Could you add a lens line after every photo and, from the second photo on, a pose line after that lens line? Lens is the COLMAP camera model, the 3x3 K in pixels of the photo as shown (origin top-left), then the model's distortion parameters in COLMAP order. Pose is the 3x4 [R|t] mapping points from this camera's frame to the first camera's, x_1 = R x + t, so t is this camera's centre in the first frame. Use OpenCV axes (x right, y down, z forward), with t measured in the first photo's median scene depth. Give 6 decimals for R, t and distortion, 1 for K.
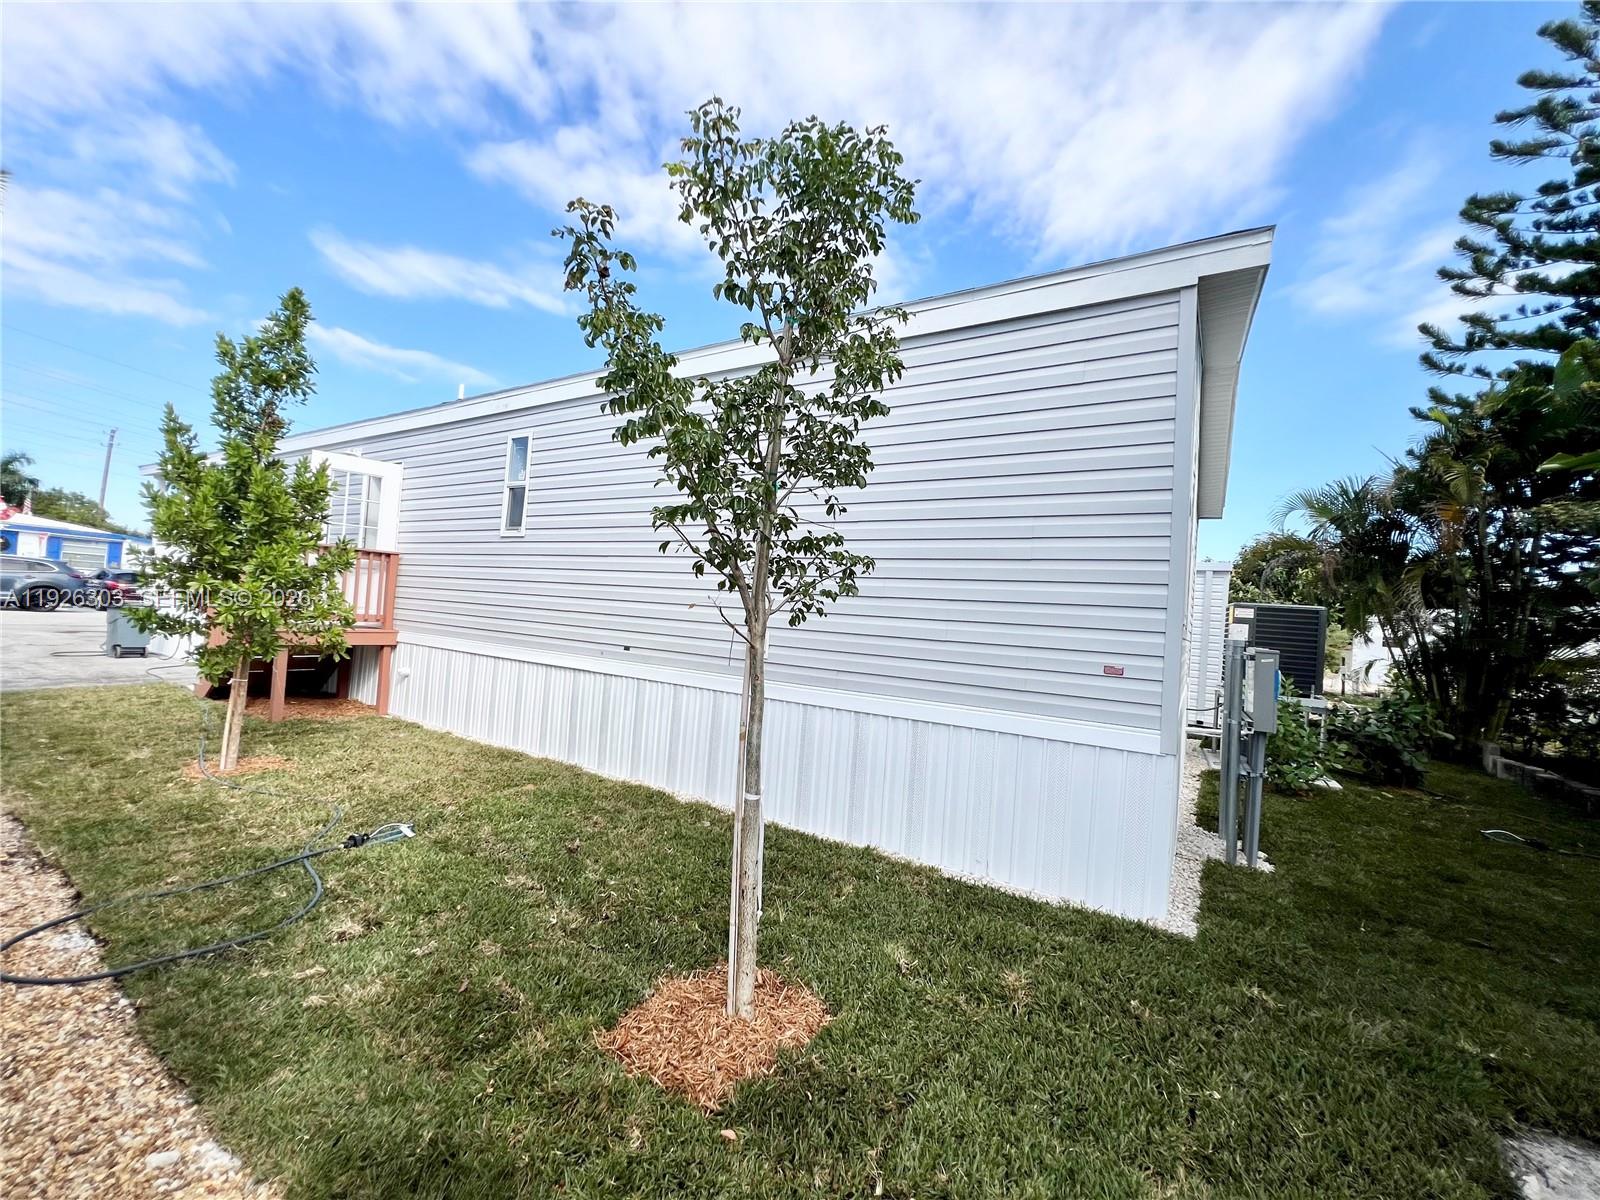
lens RADIAL K [[643.5, 0, 802.2], [0, 643.5, 597.6], [0, 0, 1]] dist [-0.003326, 0.000916]
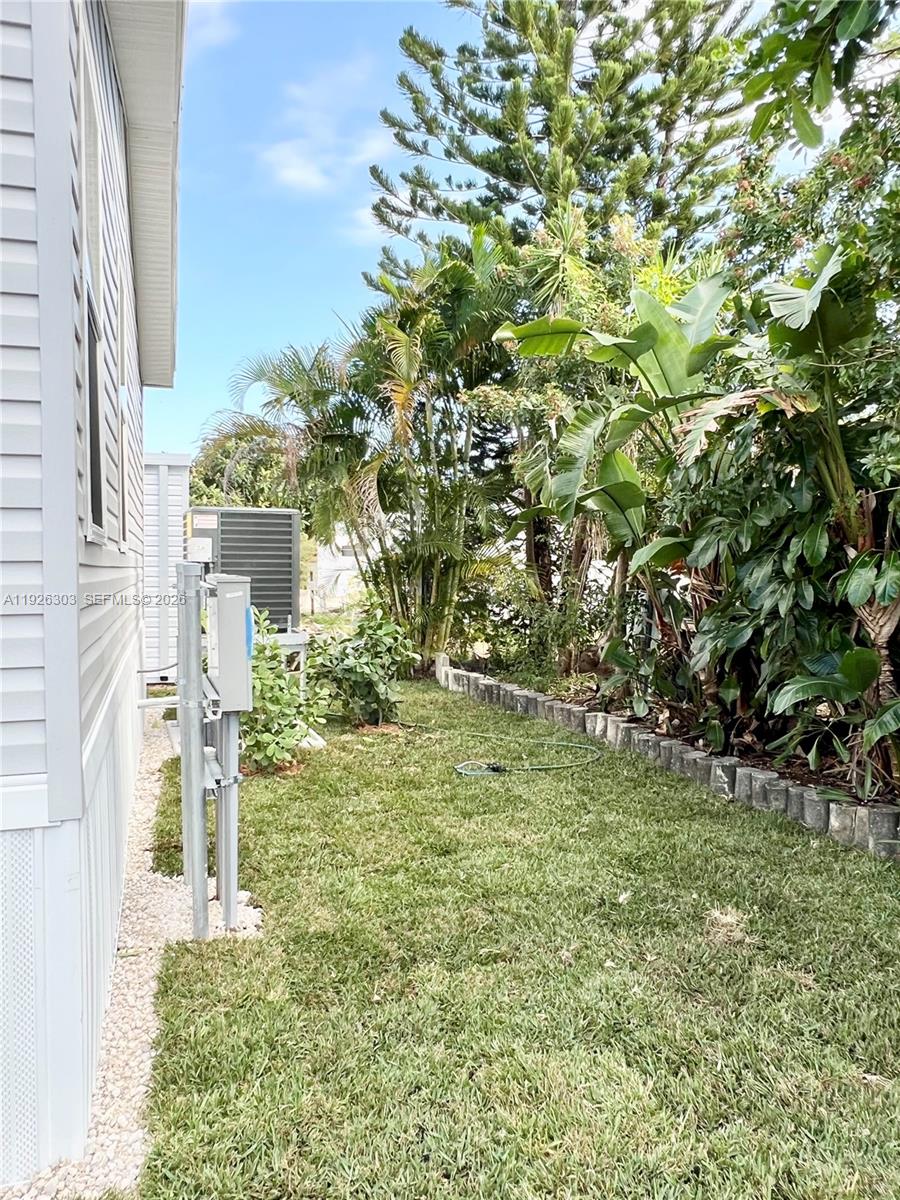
lens RADIAL K [[895.2, 0, 448.0], [0, 895.2, 599.4], [0, 0, 1]] dist [-0.007355, -0.002094]
pose [[0.653447, -0.098774, 0.750500, 0.269928], [0.025132, 0.993734, 0.108905, 0.018988], [-0.756555, -0.052302, 0.651835, 0.361557]]
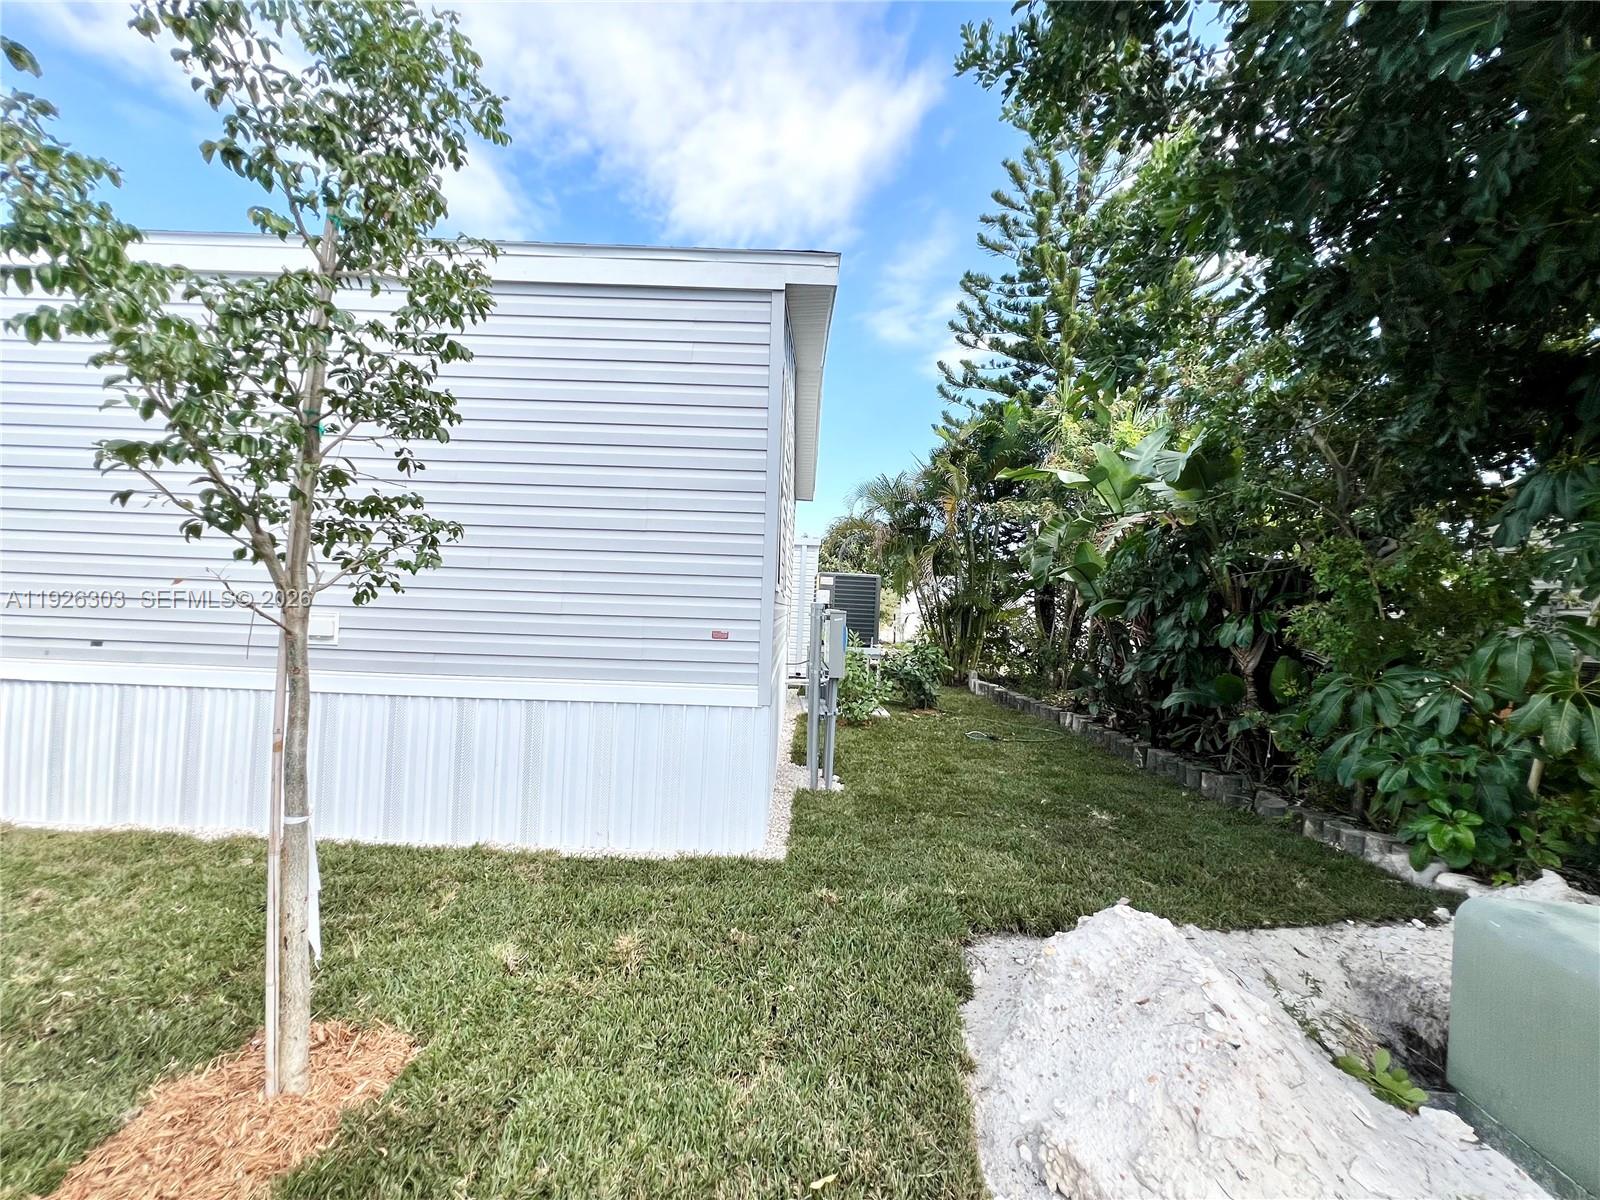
lens RADIAL K [[641.5, 0, 797.7], [0, 641.5, 598.0], [0, 0, 1]] dist [-0.000462, 0.000228]
pose [[0.853863, -0.027668, 0.519763, 0.033151], [0.004129, 0.998915, 0.046391, 0.000510], [-0.520482, -0.037465, 0.853050, 0.006495]]
